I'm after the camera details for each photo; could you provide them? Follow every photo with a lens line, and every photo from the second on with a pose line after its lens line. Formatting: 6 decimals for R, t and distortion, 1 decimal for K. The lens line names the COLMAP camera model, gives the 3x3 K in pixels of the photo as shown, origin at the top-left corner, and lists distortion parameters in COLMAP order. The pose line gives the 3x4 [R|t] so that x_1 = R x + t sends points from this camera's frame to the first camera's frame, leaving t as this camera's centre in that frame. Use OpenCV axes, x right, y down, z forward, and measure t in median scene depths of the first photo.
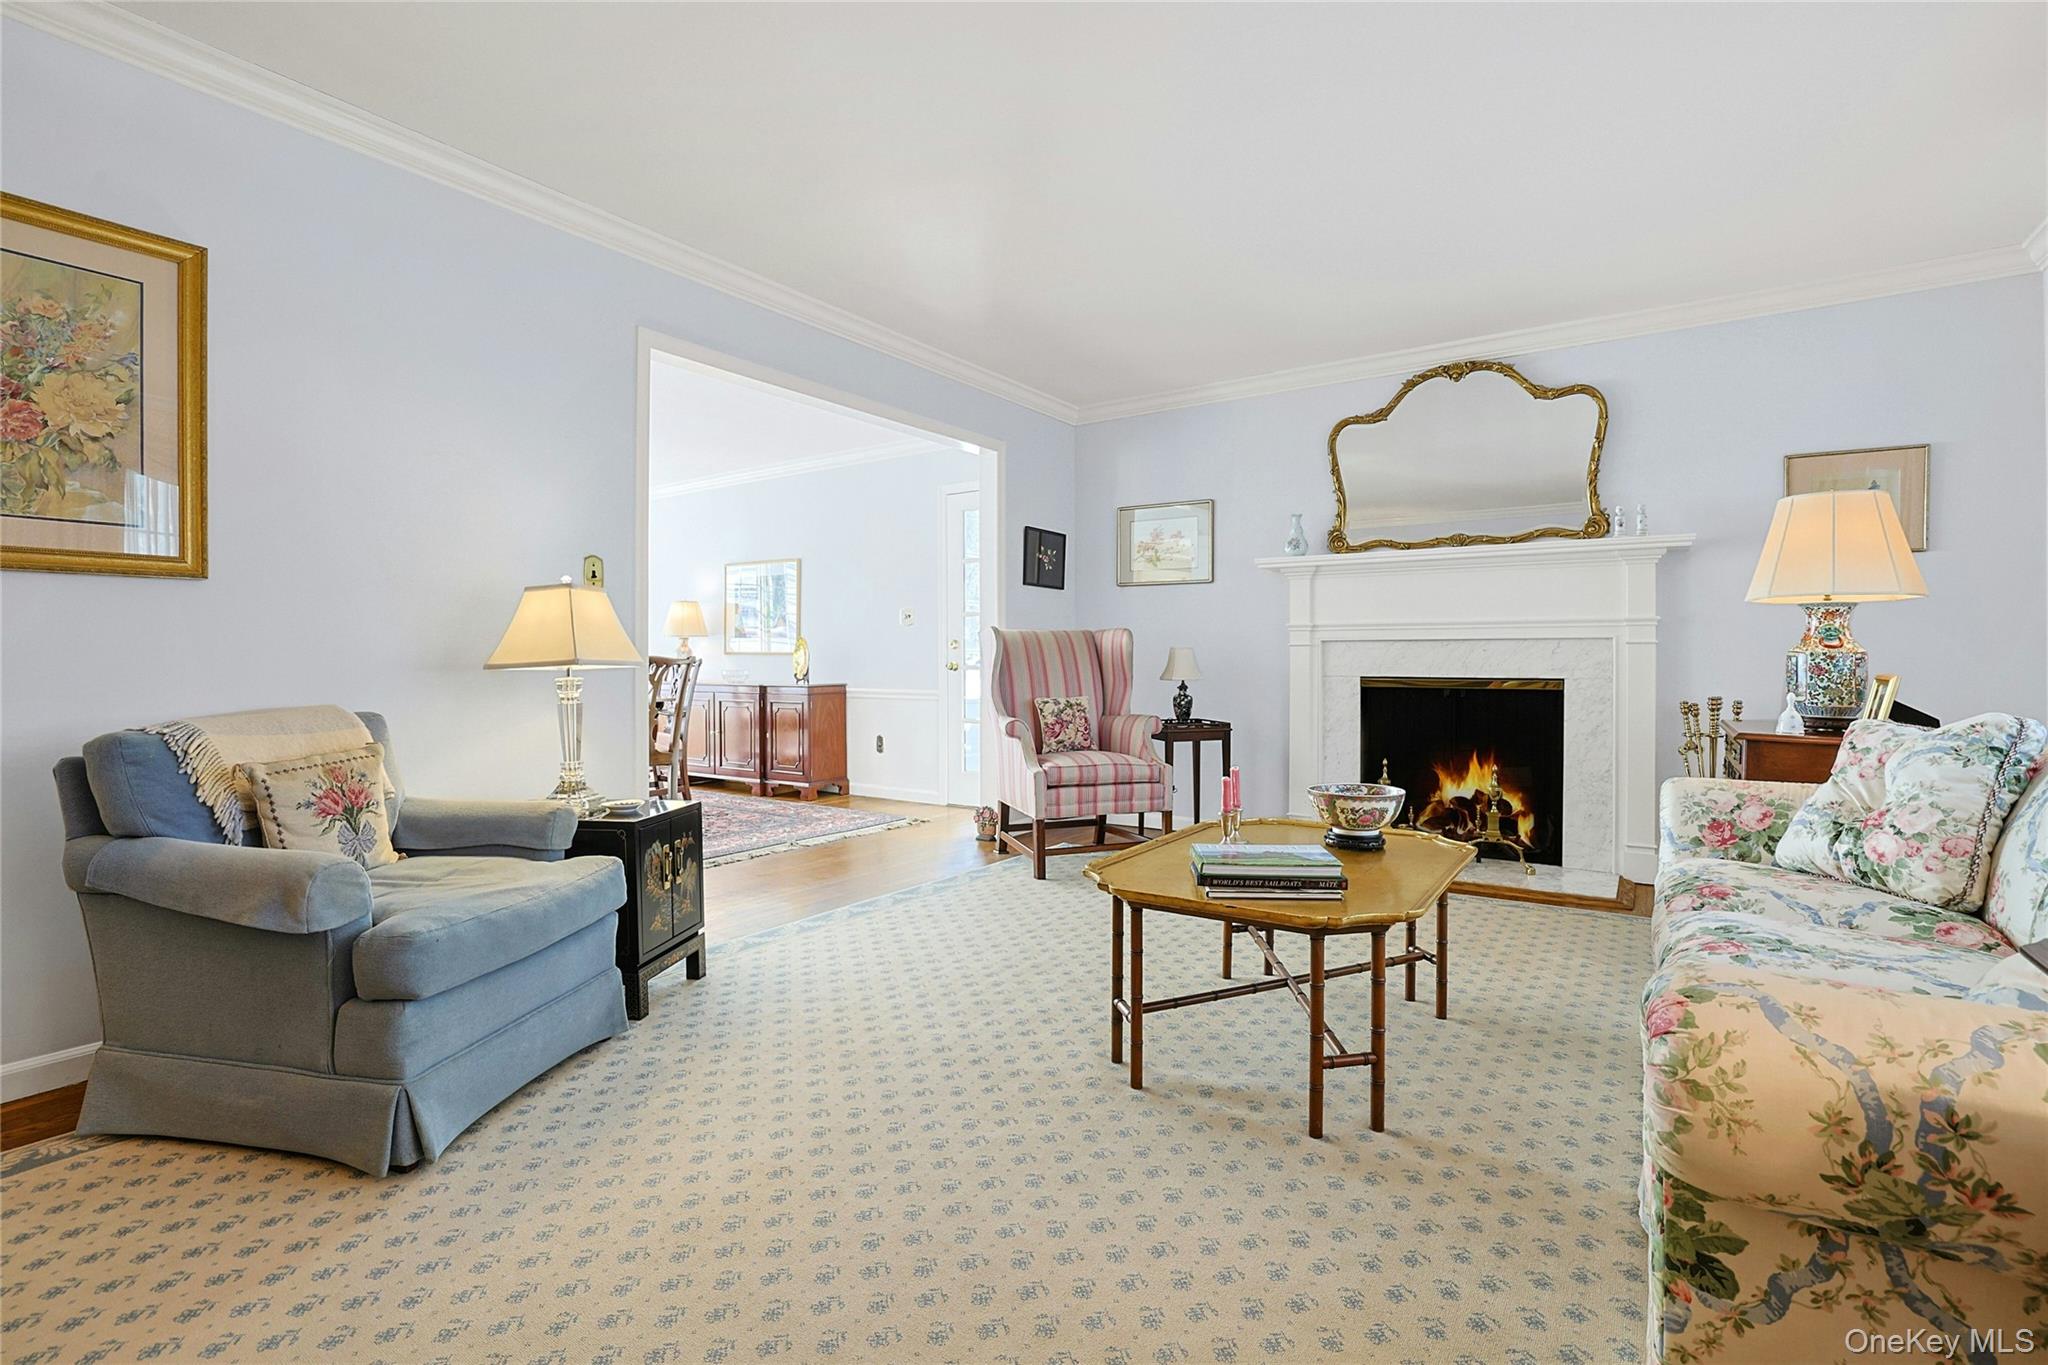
lens RADIAL K [[930.7, 0, 1025.7], [0, 930.7, 672.2], [0, 0, 1]] dist [-0.052266, 0.019755]
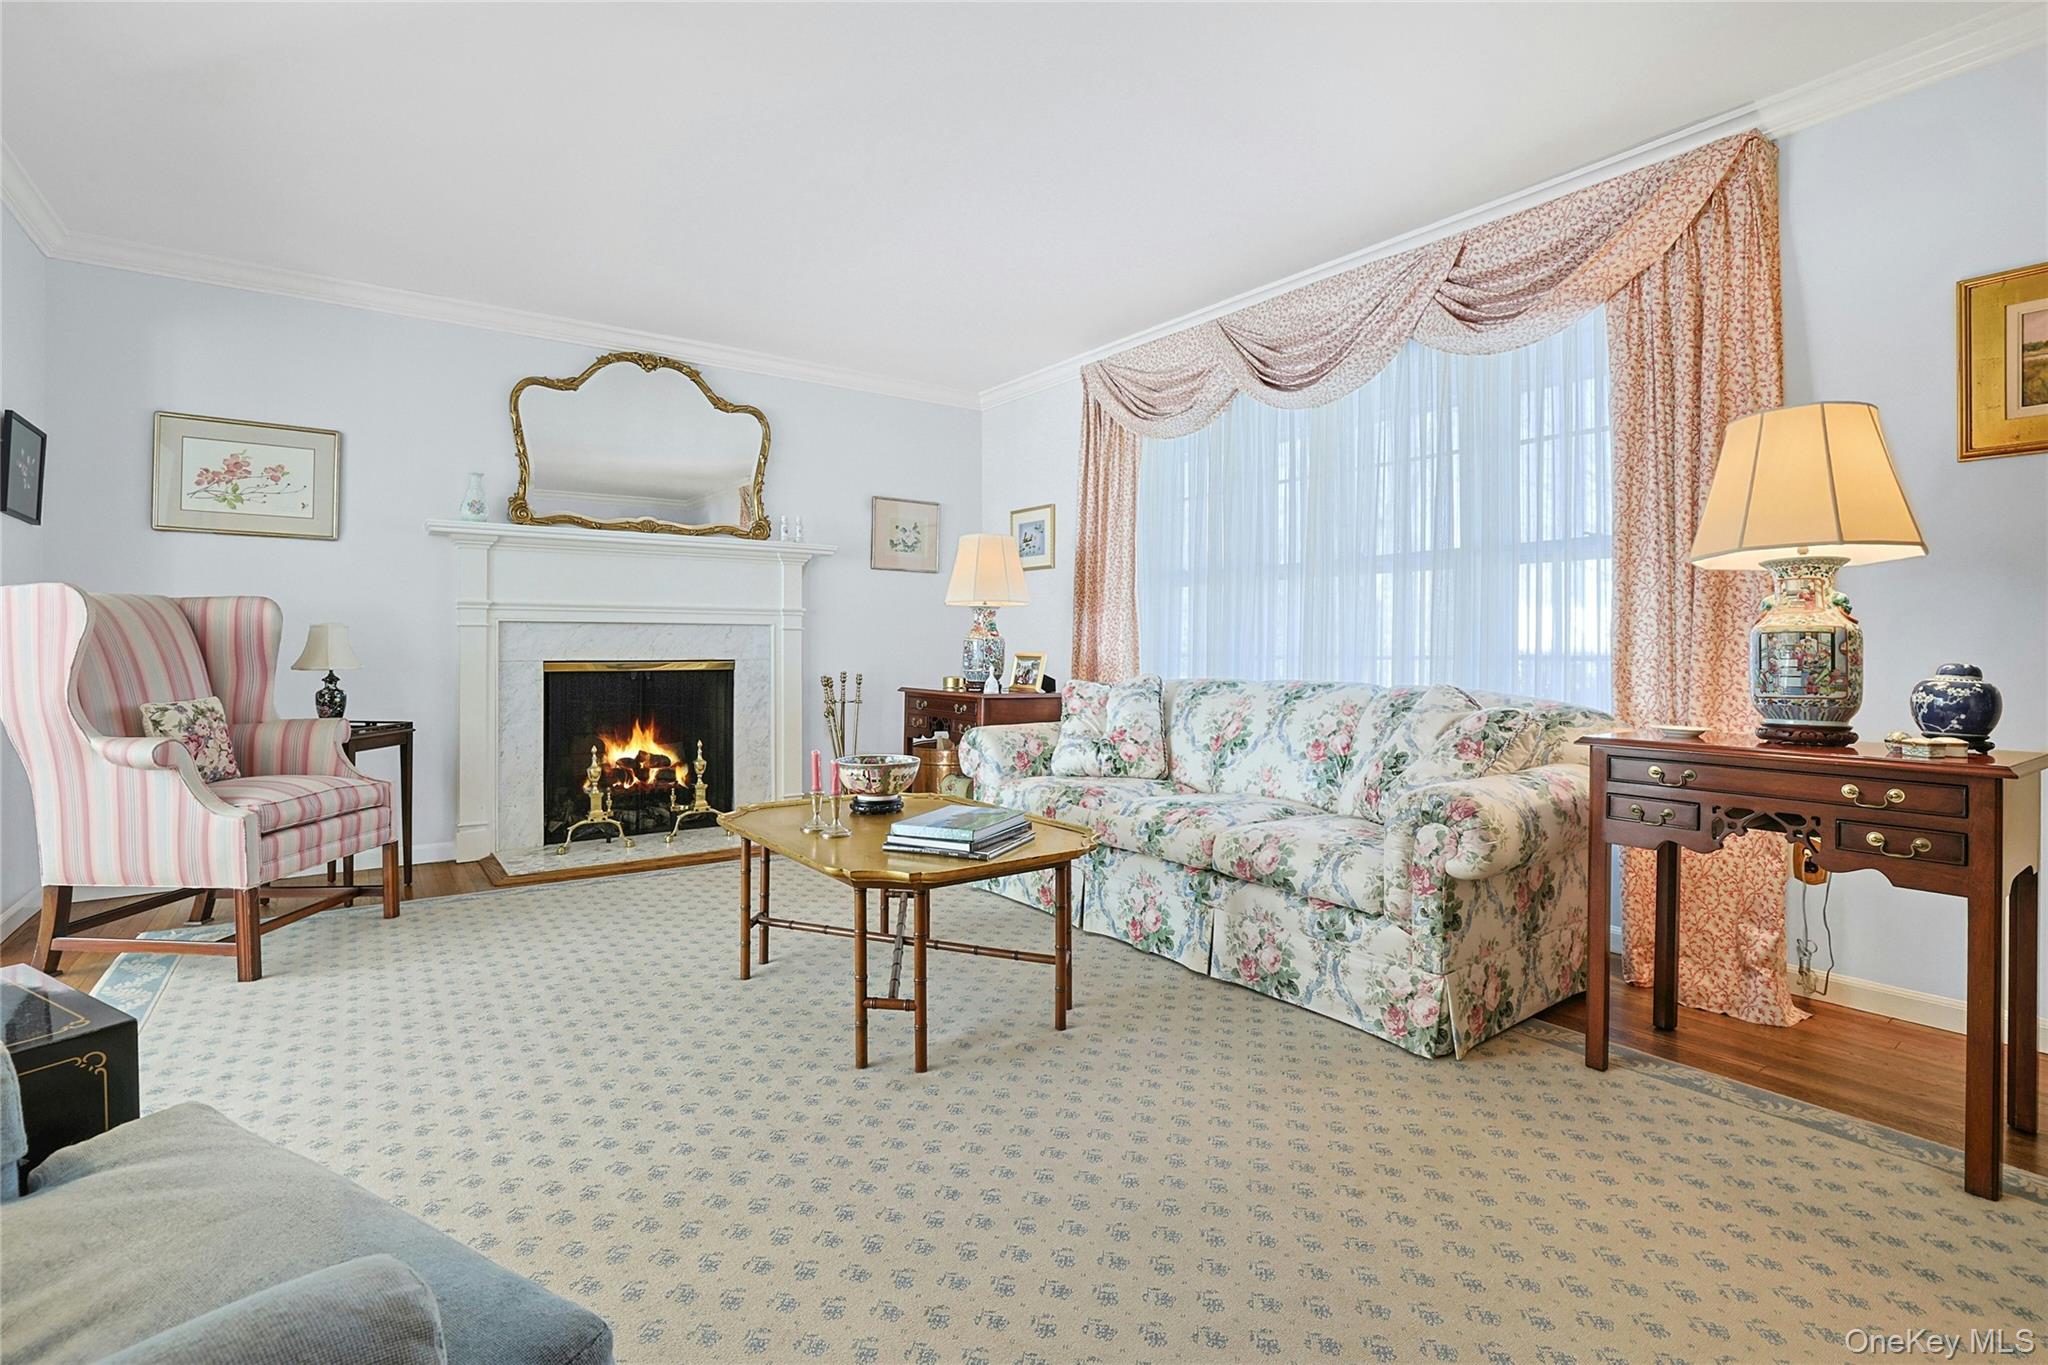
lens RADIAL K [[942.7, 0, 1013.9], [0, 942.7, 651.9], [0, 0, 1]] dist [-0.055575, 0.021414]
pose [[0.345253, -0.005762, 0.938492, -0.394821], [0.009334, 0.999953, 0.002706, -0.002817], [-0.938463, 0.007826, 0.345291, 0.275729]]
